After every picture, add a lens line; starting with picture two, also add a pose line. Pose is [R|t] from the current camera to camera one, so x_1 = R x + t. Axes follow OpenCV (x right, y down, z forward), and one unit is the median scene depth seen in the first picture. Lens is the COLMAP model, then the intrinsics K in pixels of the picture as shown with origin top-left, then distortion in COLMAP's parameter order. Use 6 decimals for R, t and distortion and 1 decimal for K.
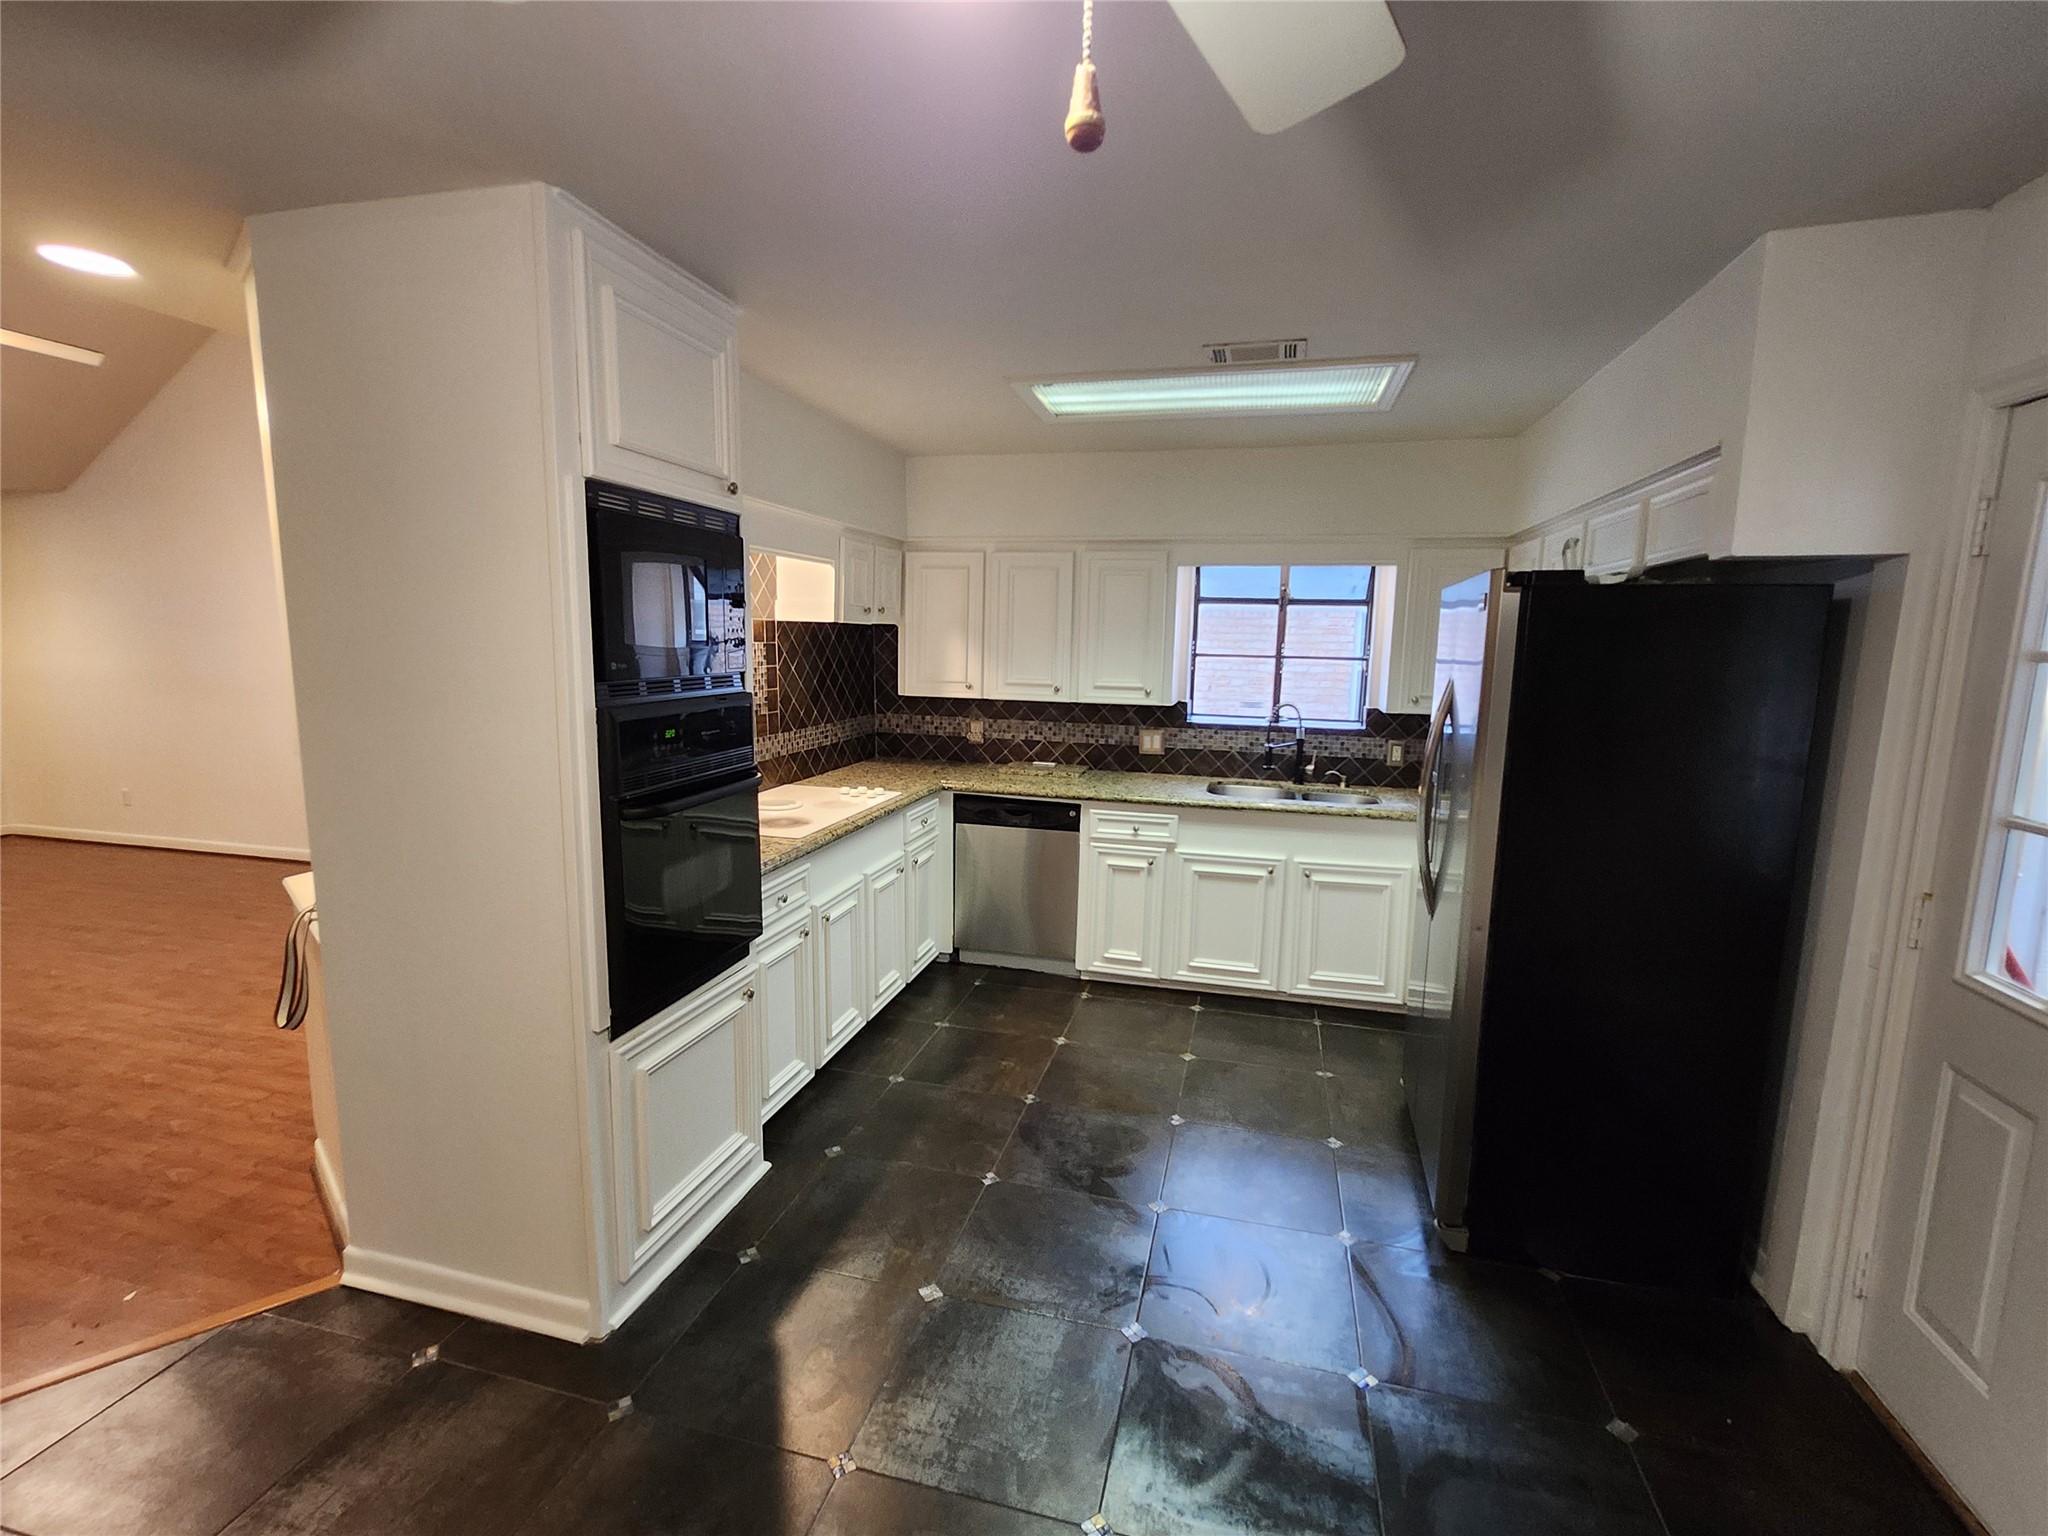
lens RADIAL K [[938.3, 0, 1017.1], [0, 938.3, 764.9], [0, 0, 1]] dist [-0.005704, 0.003701]
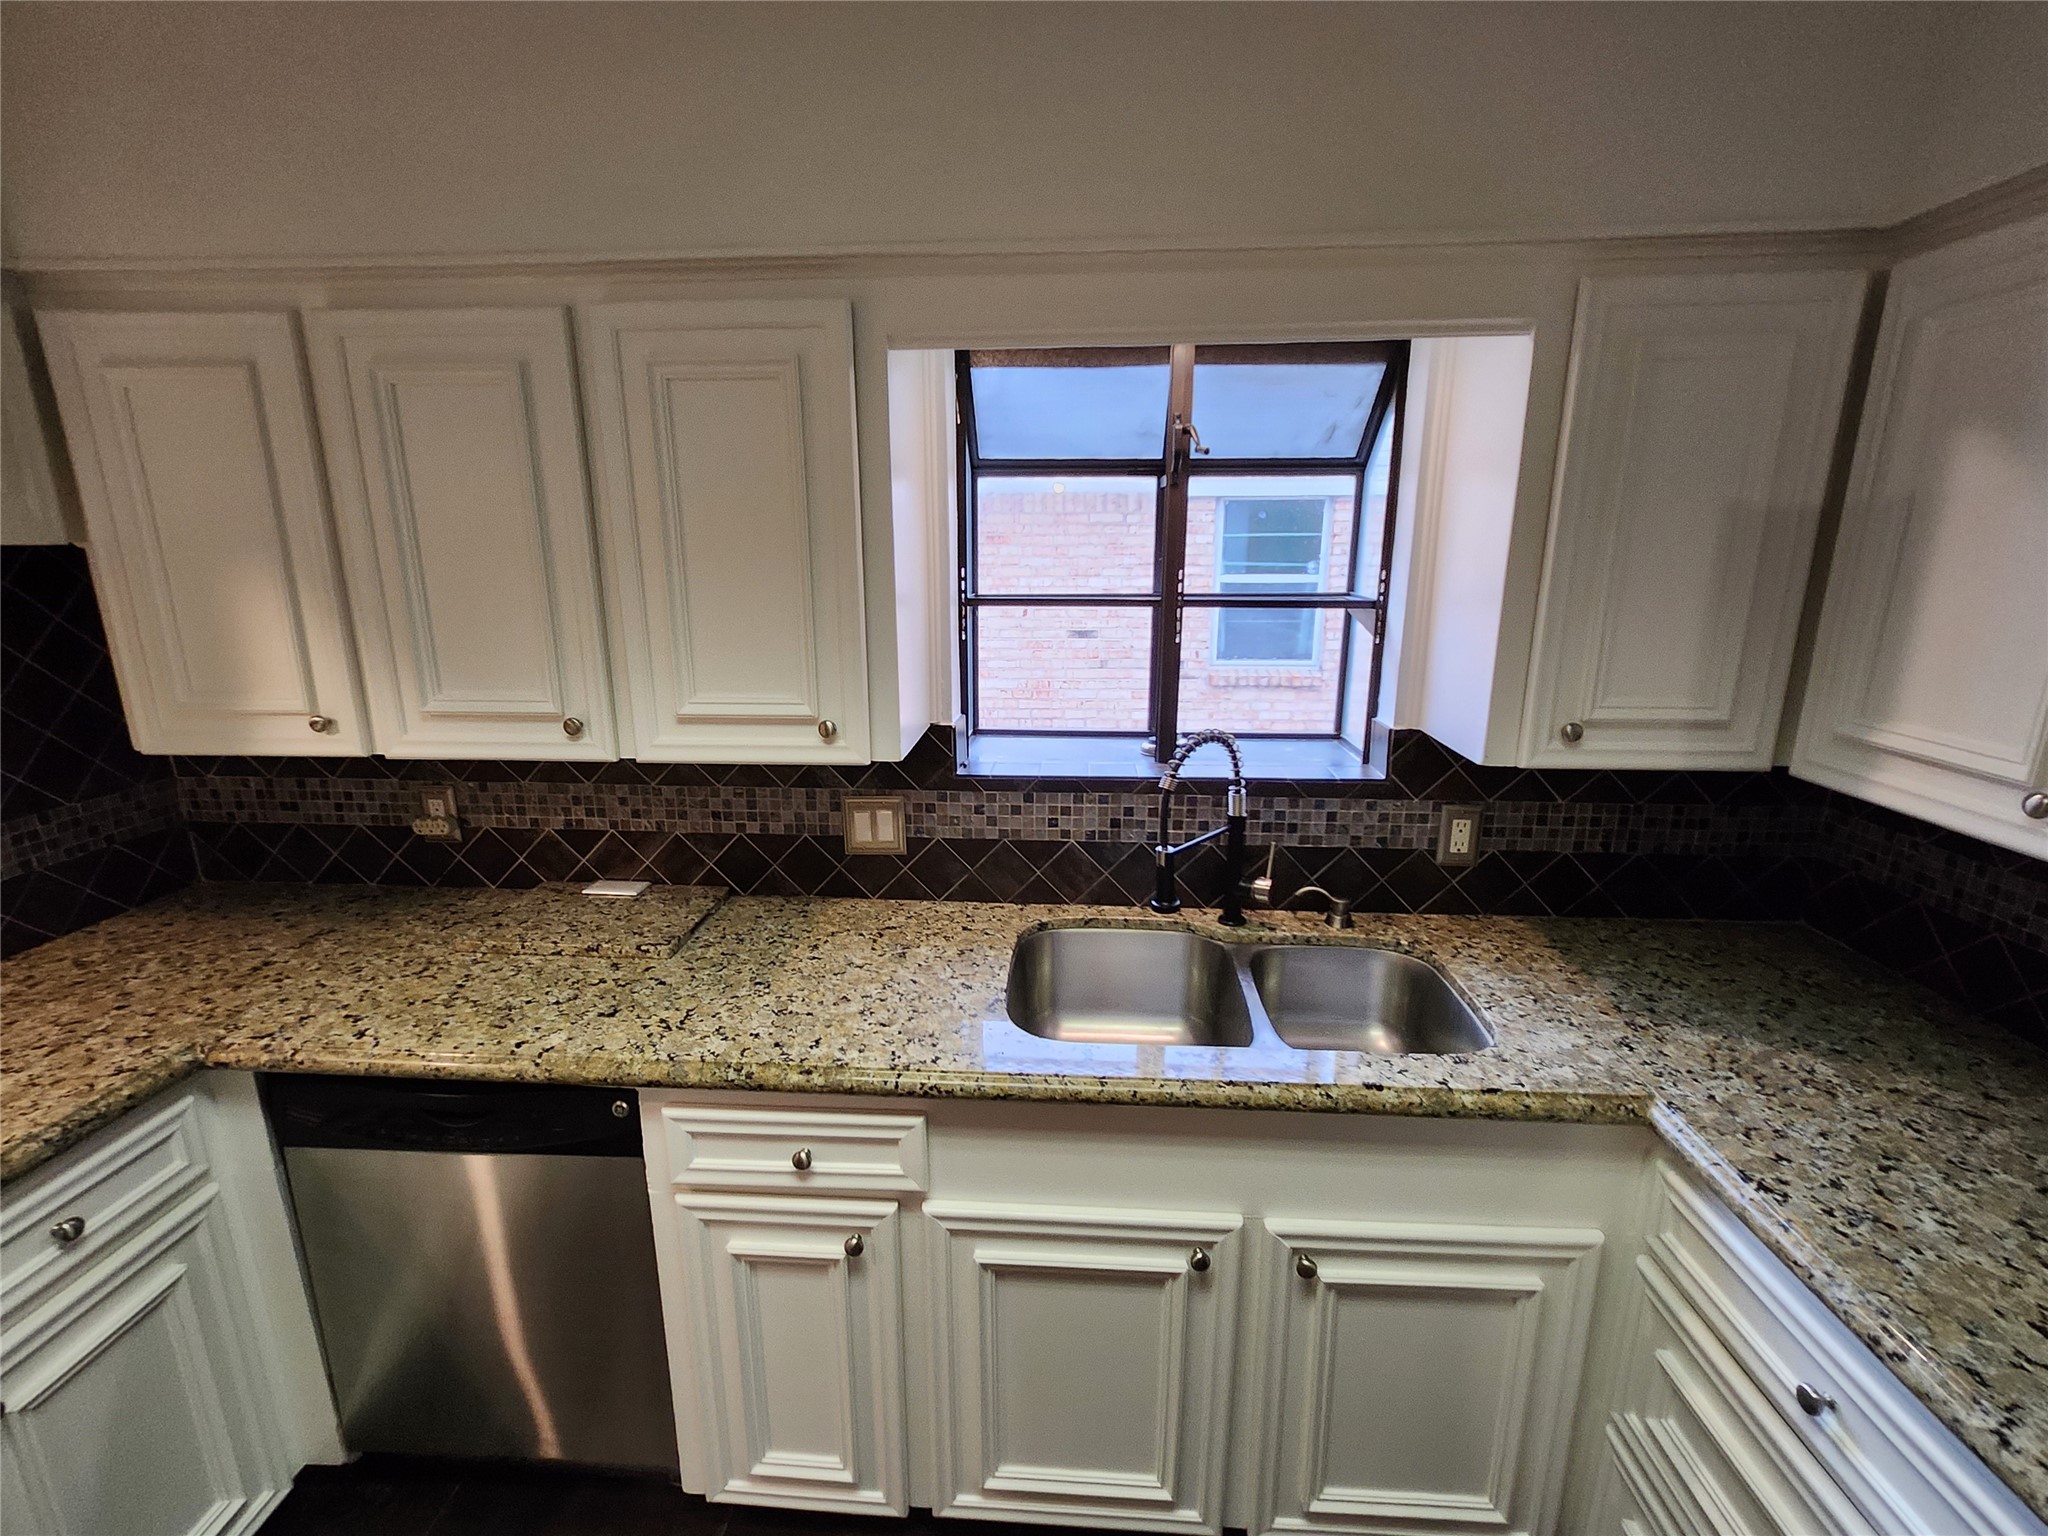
lens RADIAL K [[938.3, 0, 1017.4], [0, 938.3, 776.7], [0, 0, 1]] dist [-0.005704, 0.003701]
pose [[0.982095, -0.069375, 0.175149, 0.140906], [0.049426, 0.992042, 0.115797, -0.093117], [-0.181788, -0.105066, 0.977709, 0.623362]]
